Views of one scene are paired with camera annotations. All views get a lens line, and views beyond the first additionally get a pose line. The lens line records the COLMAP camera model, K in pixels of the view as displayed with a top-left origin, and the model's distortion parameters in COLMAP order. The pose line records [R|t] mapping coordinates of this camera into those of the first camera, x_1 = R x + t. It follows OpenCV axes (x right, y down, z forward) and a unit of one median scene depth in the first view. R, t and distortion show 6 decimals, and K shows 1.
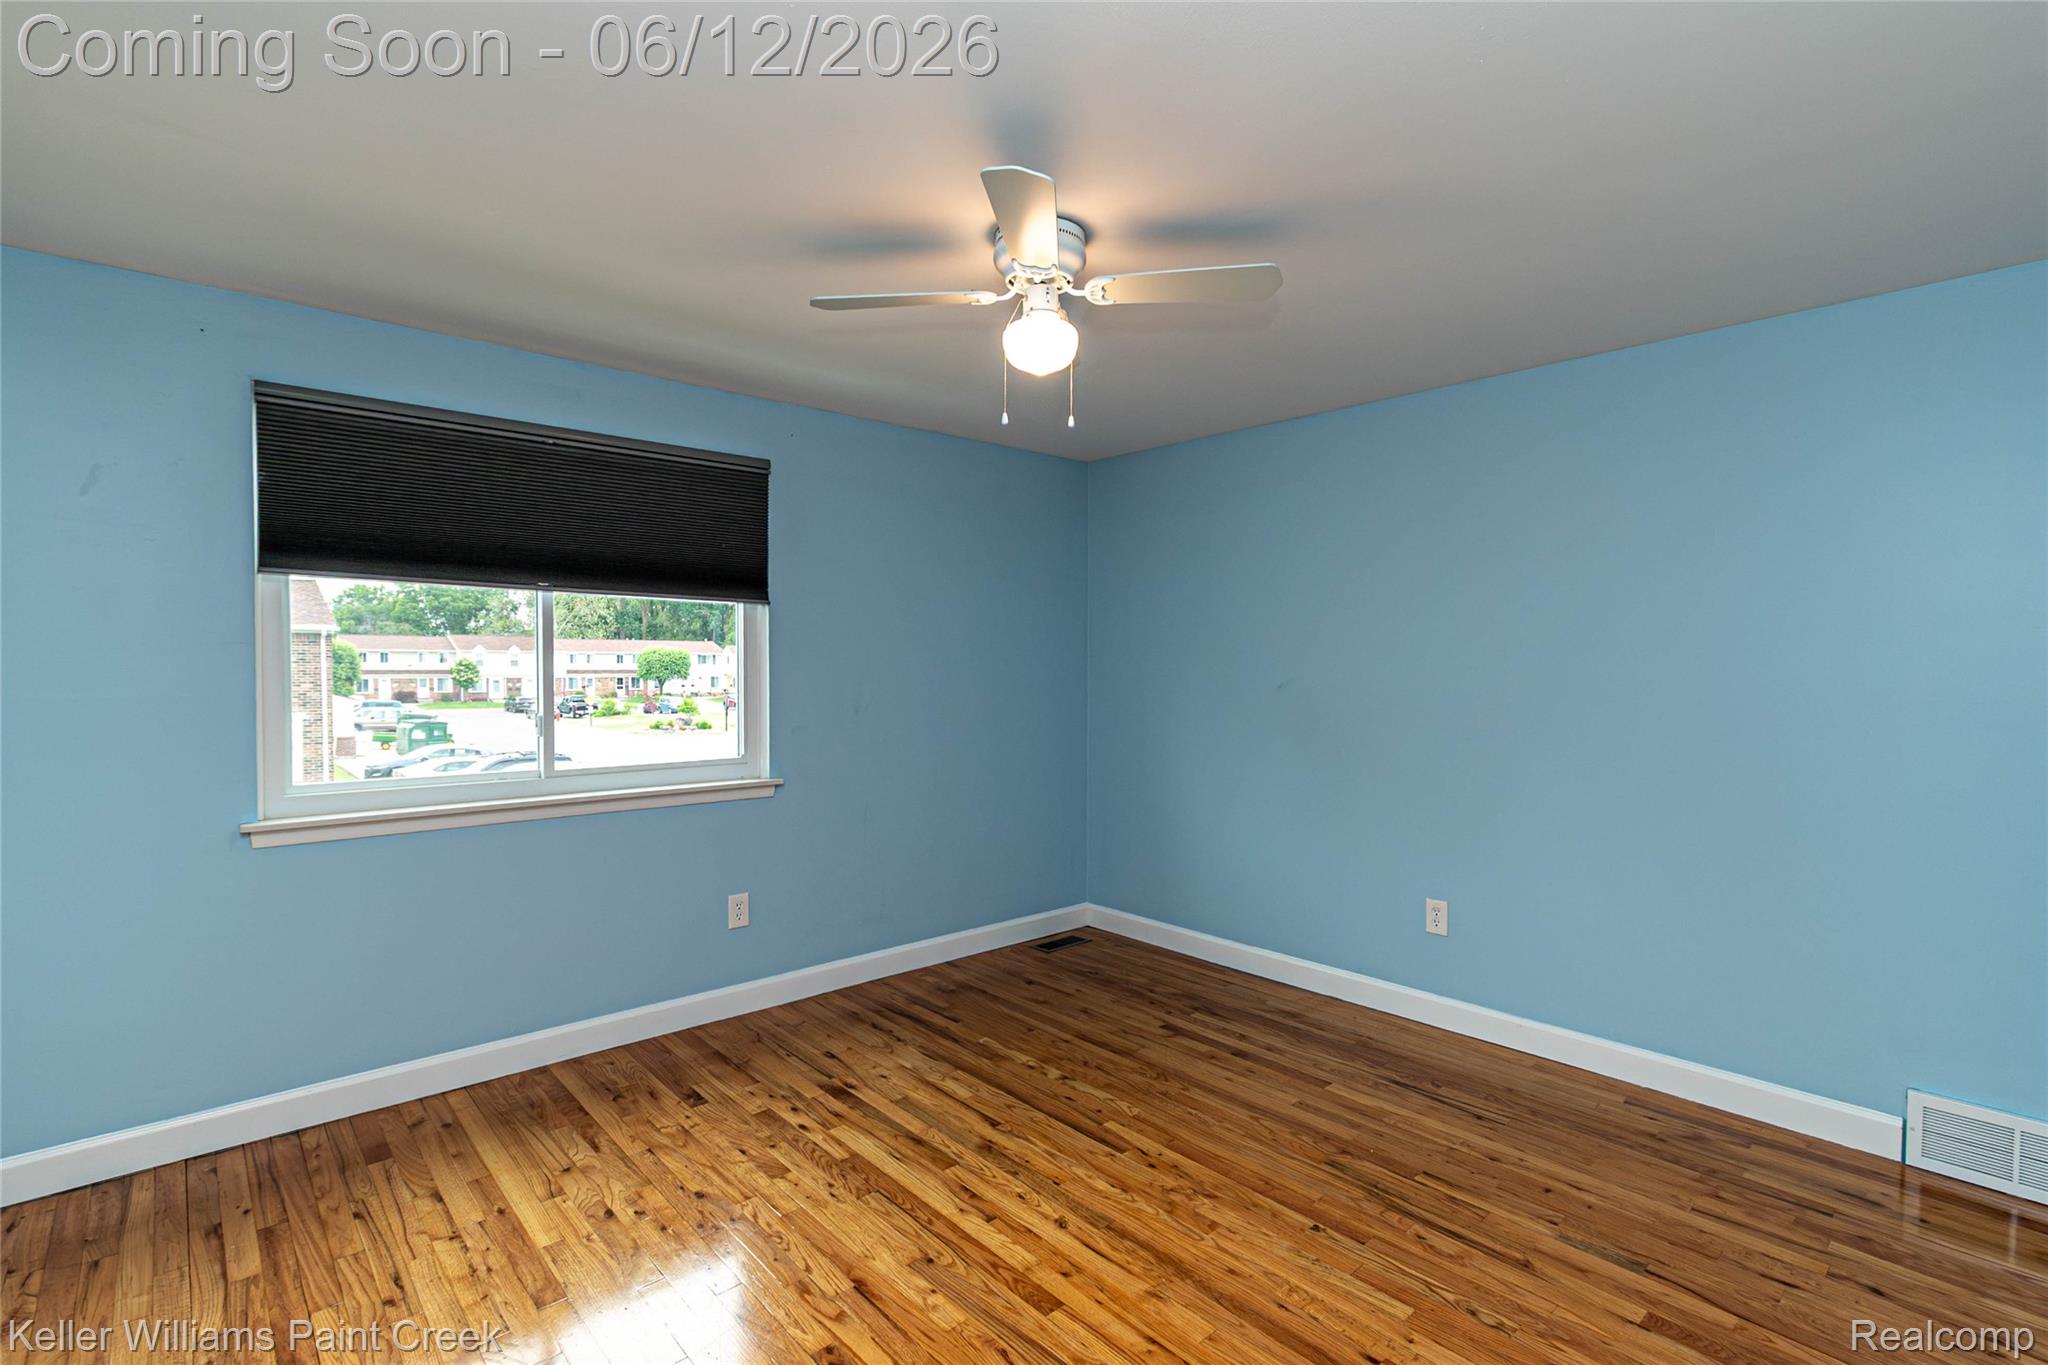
lens RADIAL K [[945.4, 0, 1026.6], [0, 945.4, 687.7], [0, 0, 1]] dist [-0.000176, 0.000034]
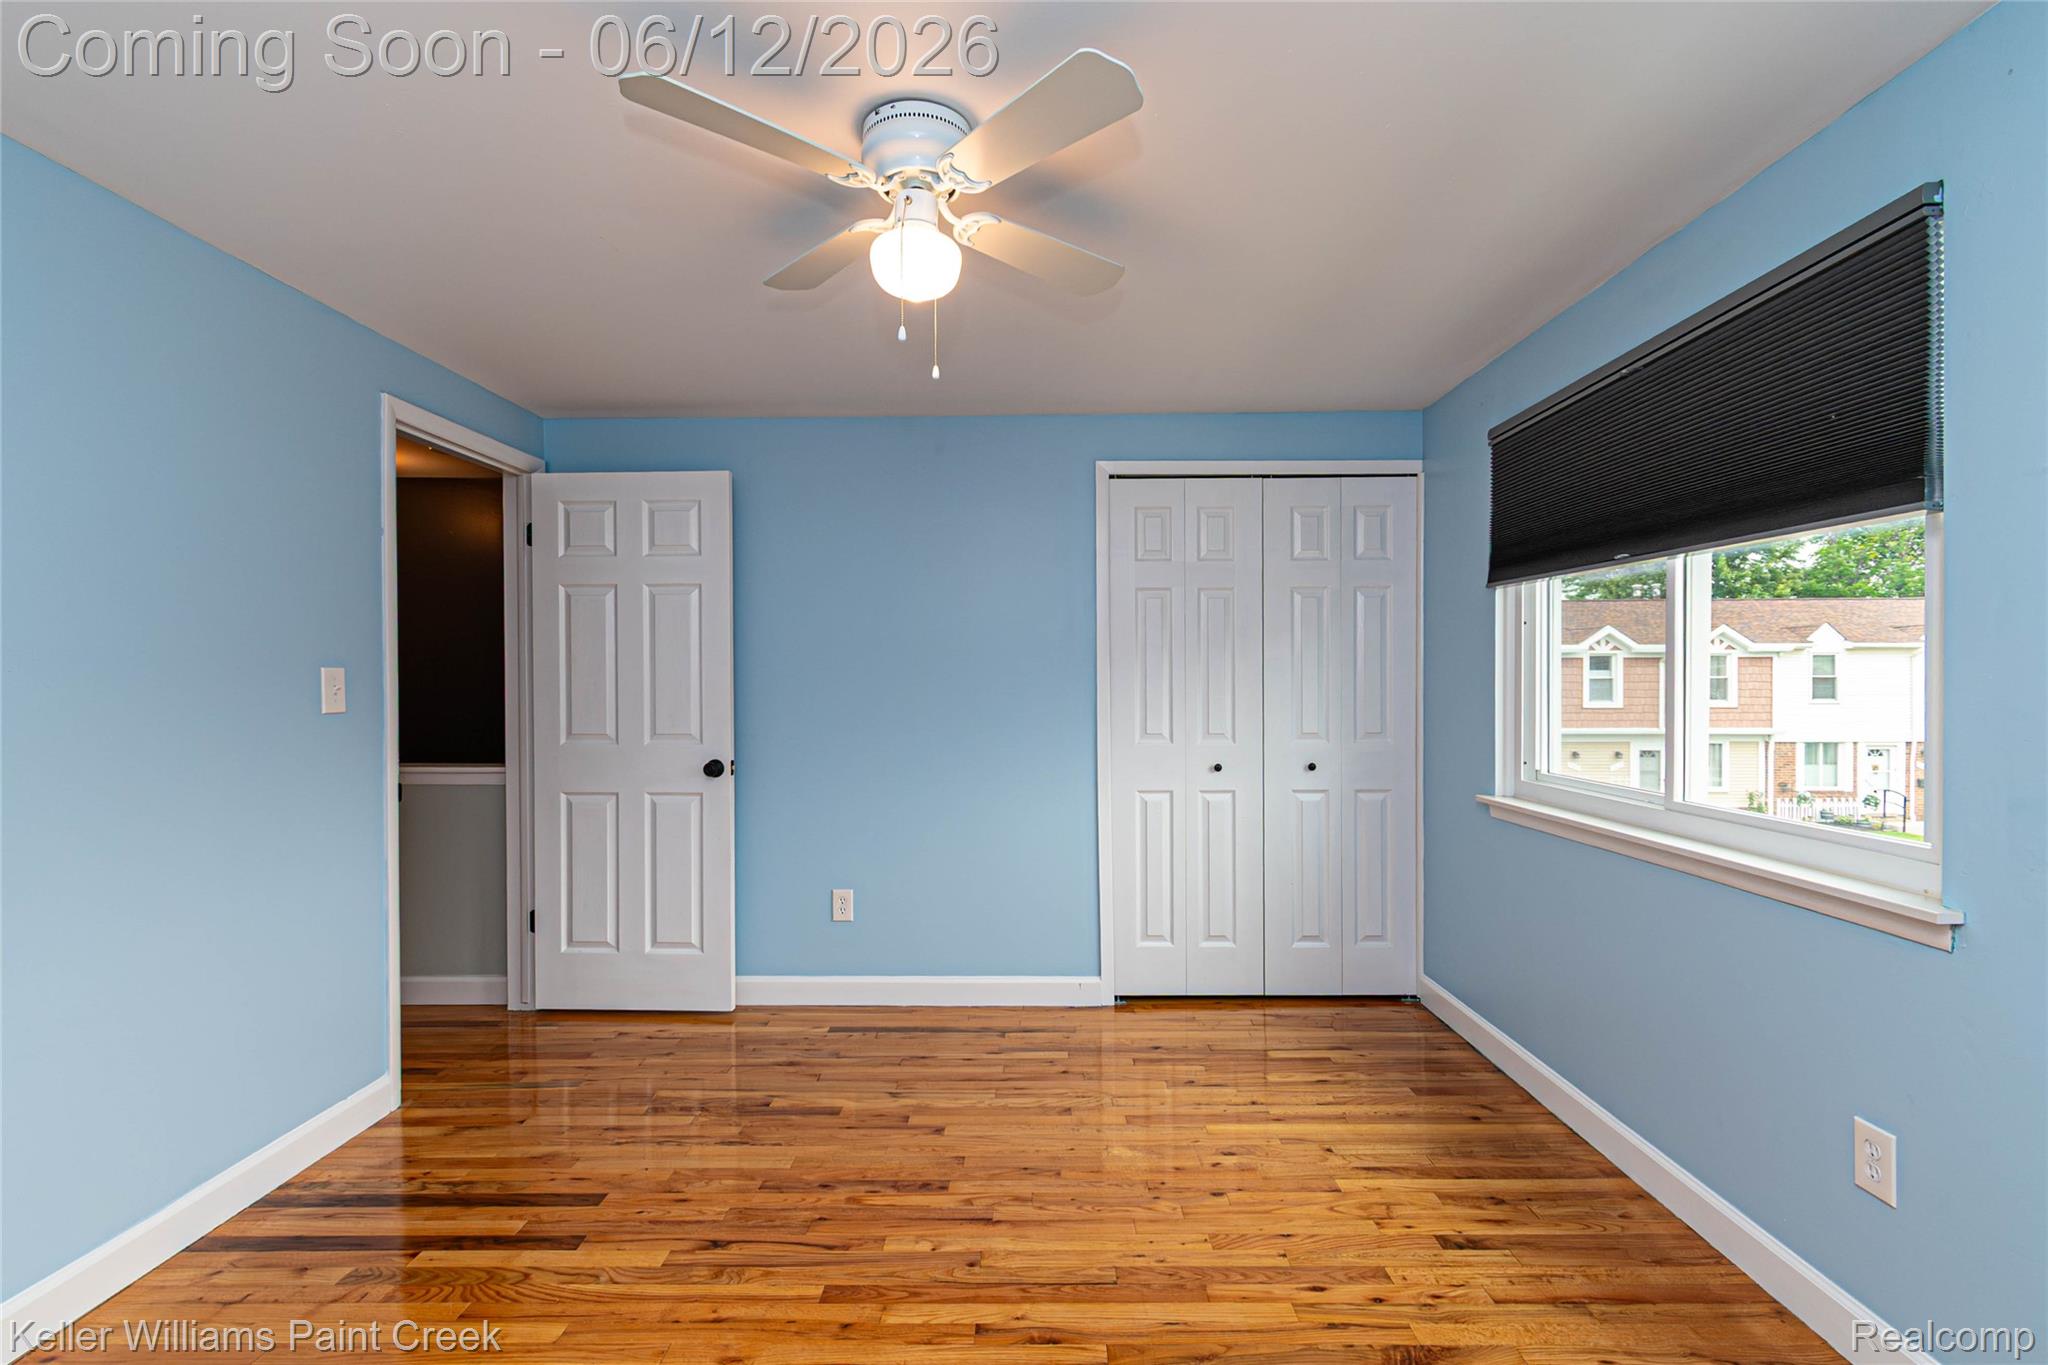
lens RADIAL K [[945.4, 0, 1026.6], [0, 945.4, 687.7], [0, 0, 1]] dist [-0.000176, 0.000034]
pose [[-0.679077, 0.003536, -0.734059, 0.457281], [-0.020607, 0.999502, 0.023878, -0.009216], [0.733778, 0.031342, -0.678666, 1.348387]]
